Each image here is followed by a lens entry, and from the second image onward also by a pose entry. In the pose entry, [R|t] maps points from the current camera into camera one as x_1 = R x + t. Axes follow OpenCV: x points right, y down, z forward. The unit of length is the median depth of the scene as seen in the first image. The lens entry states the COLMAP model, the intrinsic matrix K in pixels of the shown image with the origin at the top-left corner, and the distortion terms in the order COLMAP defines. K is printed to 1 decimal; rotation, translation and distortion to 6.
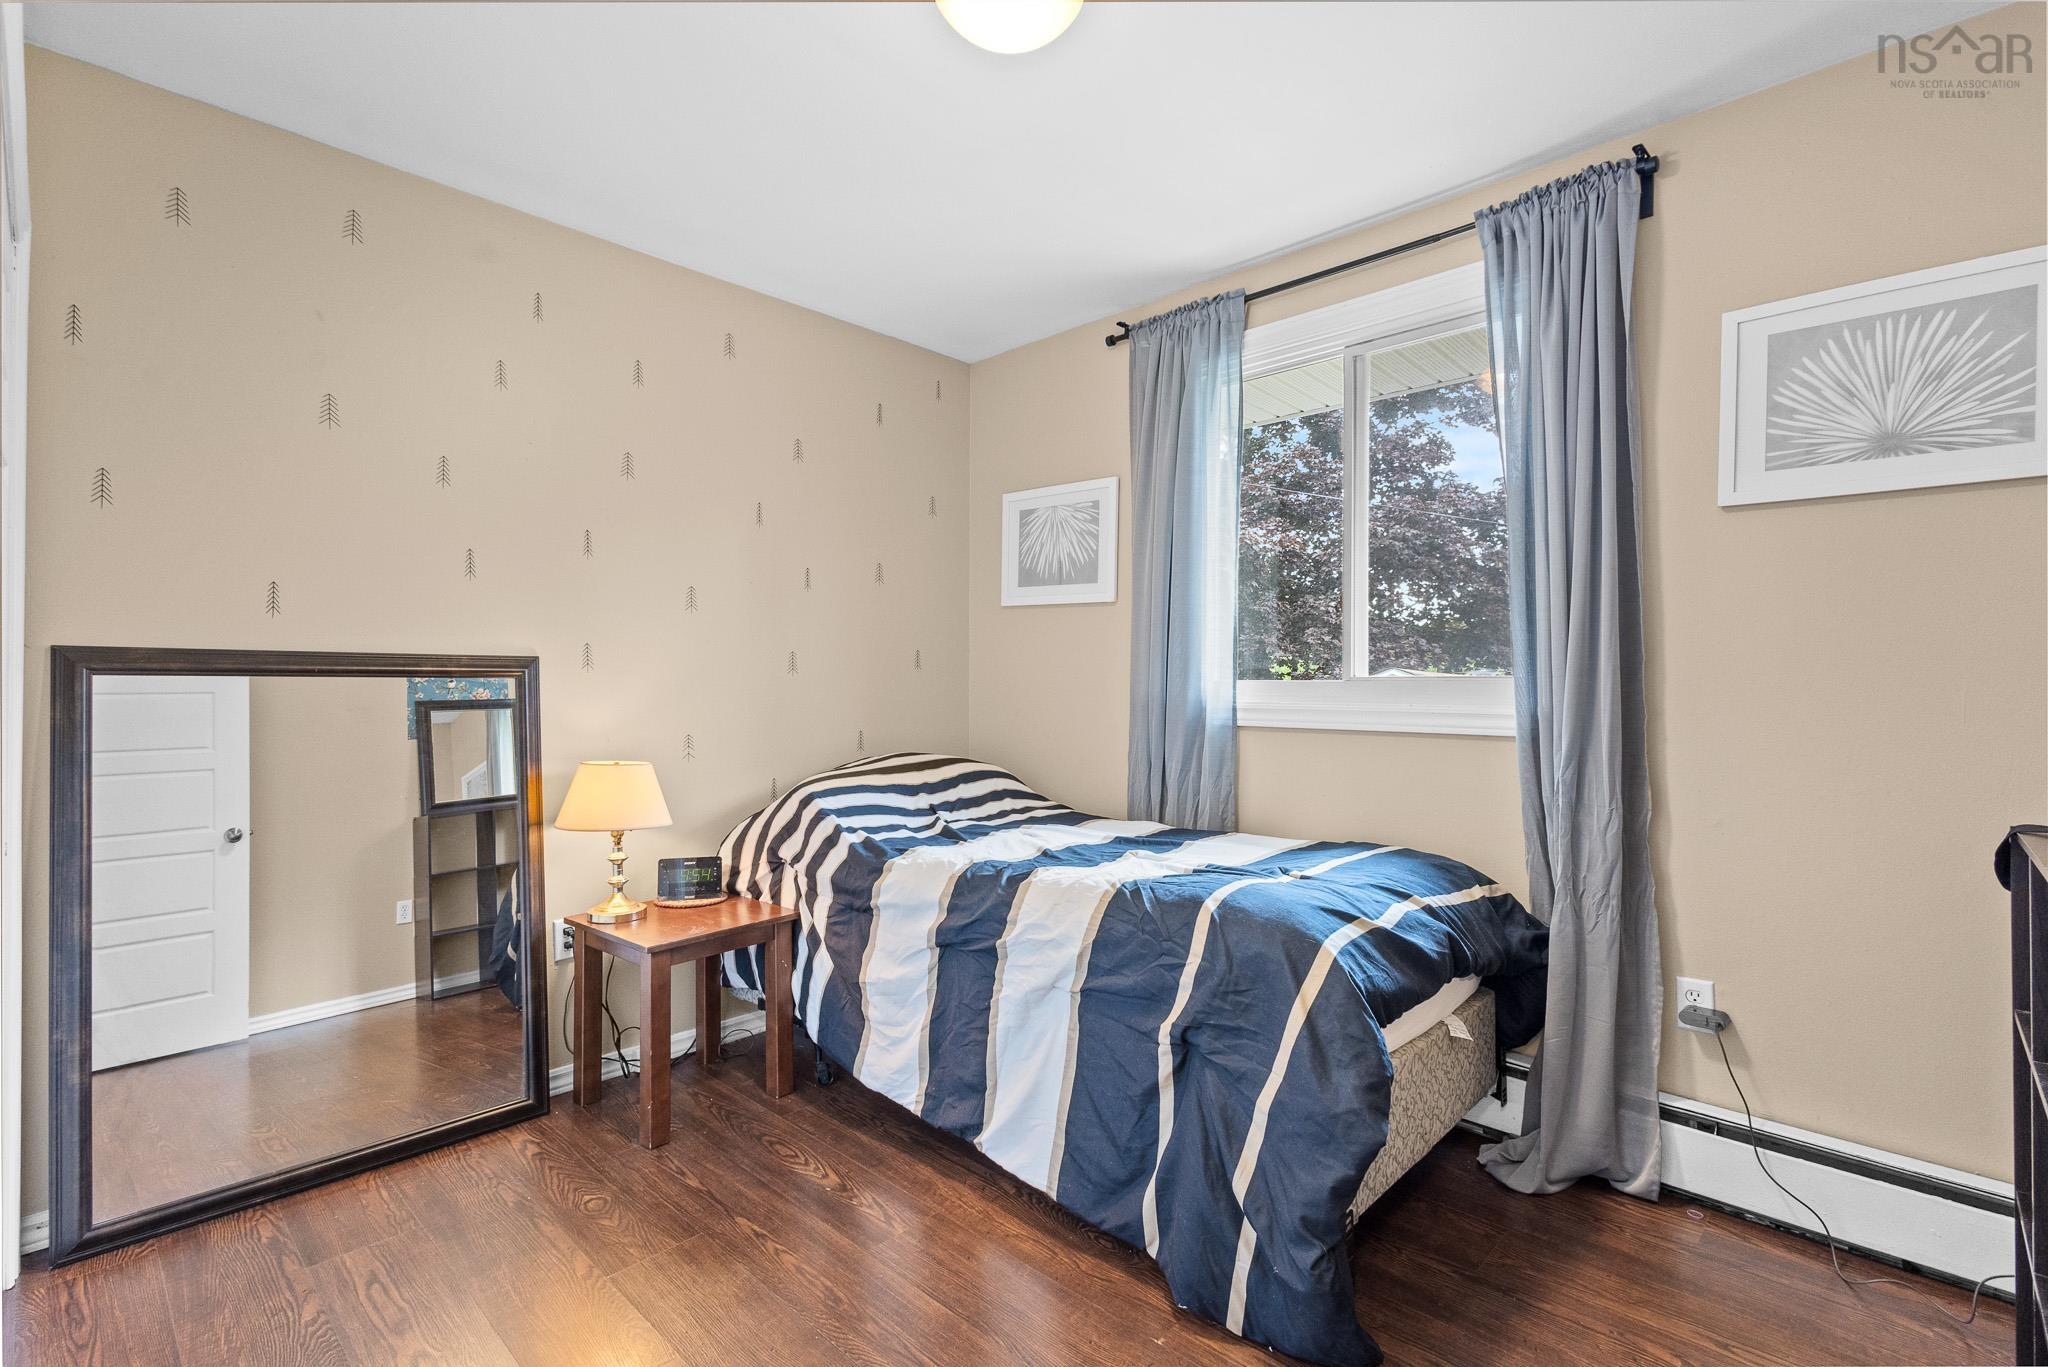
lens RADIAL K [[933.1, 0, 1015.1], [0, 933.1, 692.4], [0, 0, 1]] dist [-0.001344, 0.000140]
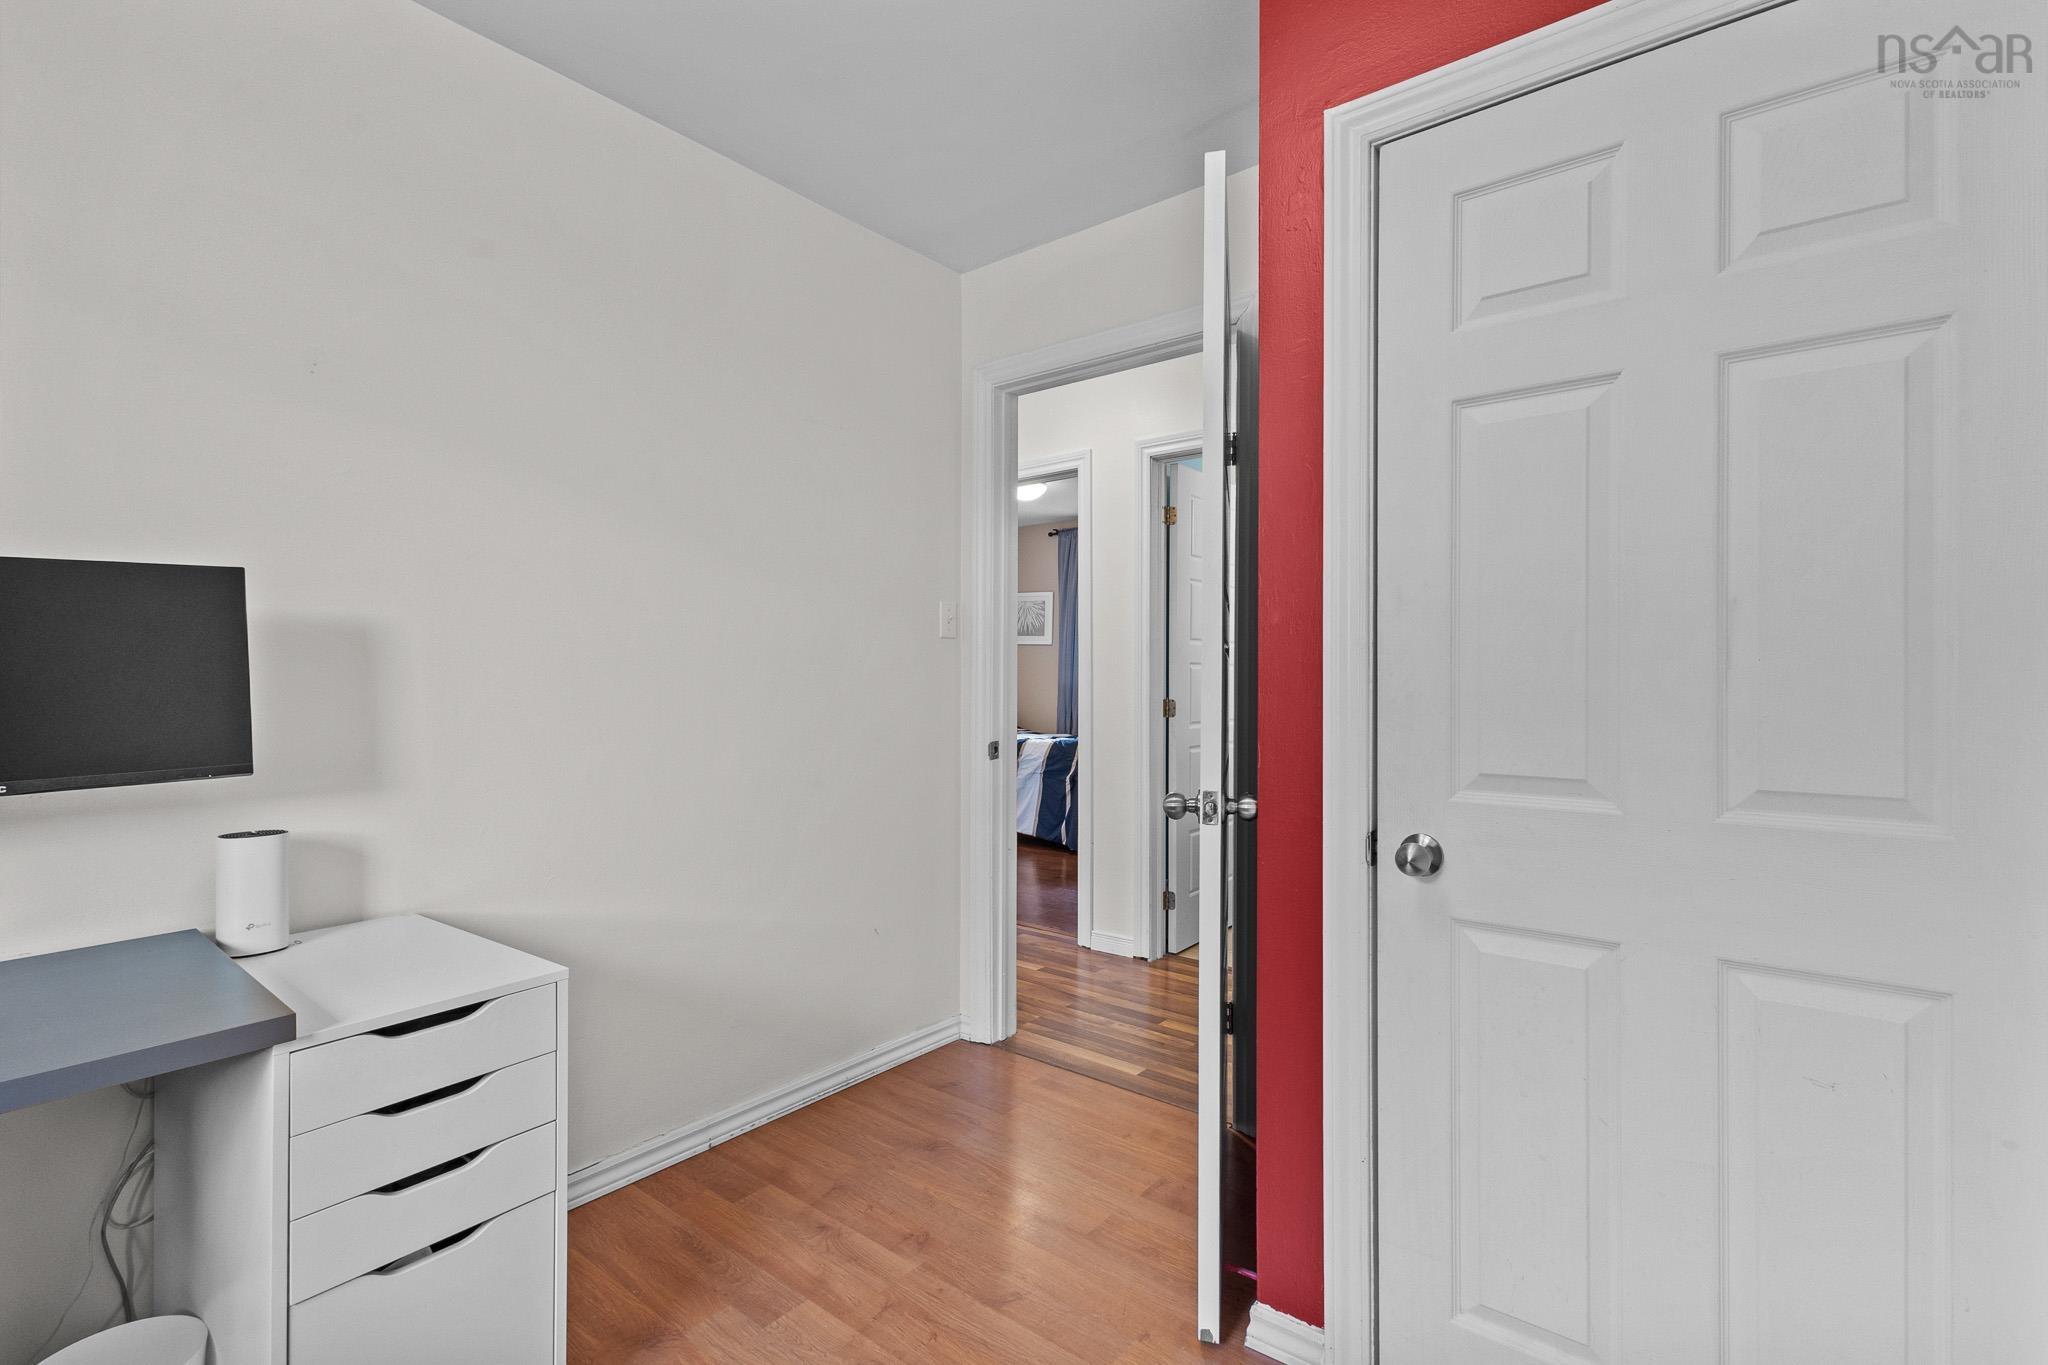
lens RADIAL K [[933.1, 0, 1021.8], [0, 933.1, 679.2], [0, 0, 1]] dist [-0.001344, 0.000140]
pose [[0.996099, 0.006187, 0.088024, -0.299555], [-0.006055, 0.999980, -0.001764, -0.006412], [-0.088034, 0.001224, 0.996117, -2.299263]]
